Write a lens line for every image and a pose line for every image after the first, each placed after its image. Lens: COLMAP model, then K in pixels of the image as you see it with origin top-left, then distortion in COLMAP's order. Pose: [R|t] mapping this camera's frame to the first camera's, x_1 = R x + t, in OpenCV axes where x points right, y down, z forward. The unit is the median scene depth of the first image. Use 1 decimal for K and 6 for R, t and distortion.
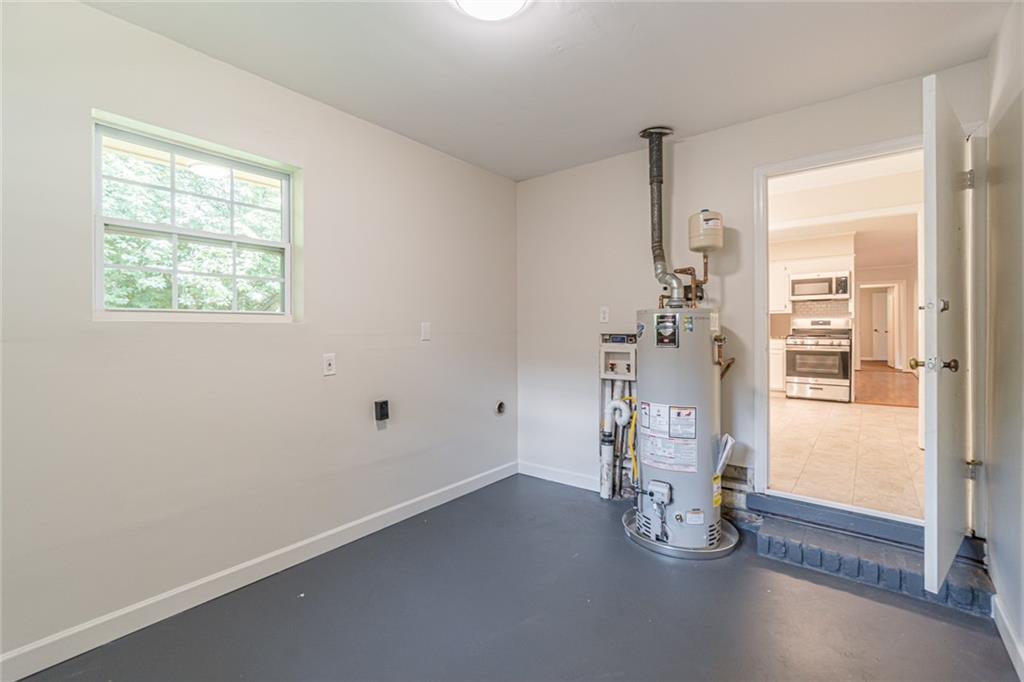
lens RADIAL K [[444.1, 0, 505.3], [0, 444.1, 330.2], [0, 0, 1]] dist [-0.001439, 0.001553]
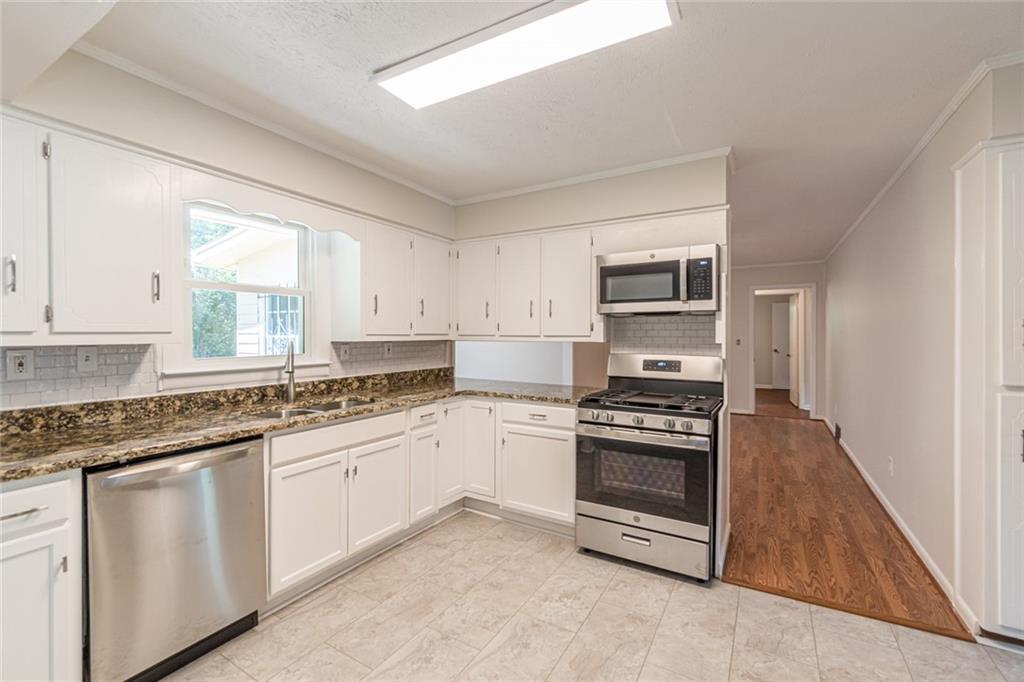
lens RADIAL K [[444.1, 0, 505.1], [0, 444.1, 336.1], [0, 0, 1]] dist [-0.001439, 0.001553]
pose [[0.989200, 0.003556, 0.146532, 0.513532], [-0.003365, 0.999993, -0.001552, -0.046290], [-0.146536, 0.001042, 0.989205, 0.611978]]
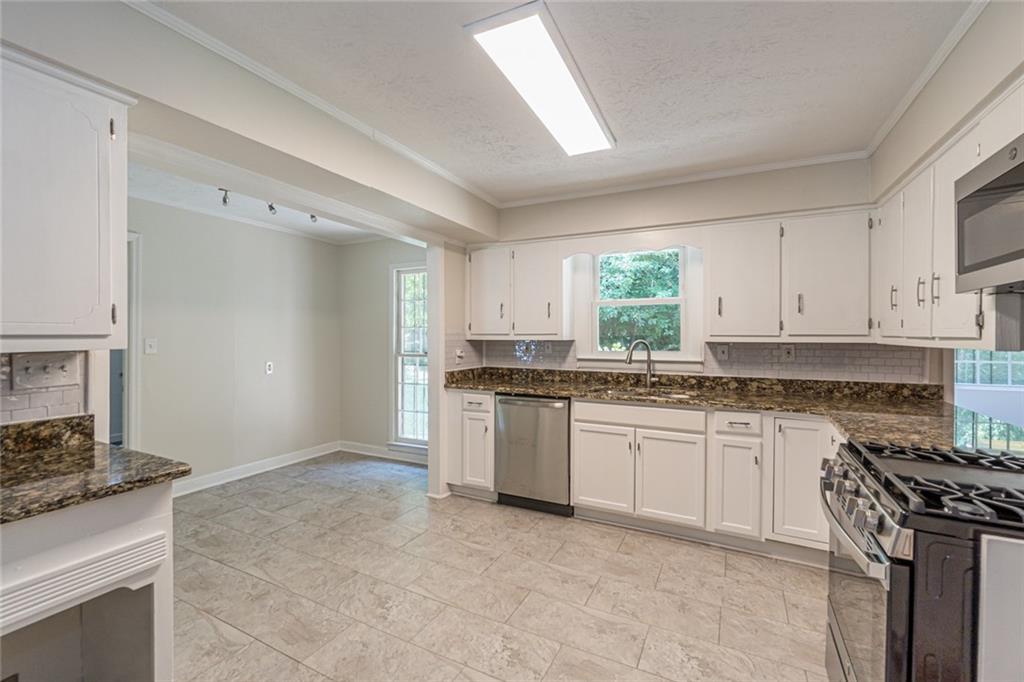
lens RADIAL K [[444.1, 0, 506.3], [0, 444.1, 336.2], [0, 0, 1]] dist [-0.001439, 0.001553]
pose [[0.212794, 0.005130, -0.977084, 0.854901], [-0.007462, 0.999966, 0.003625, -0.047339], [0.977069, 0.006519, 0.212825, 0.768377]]
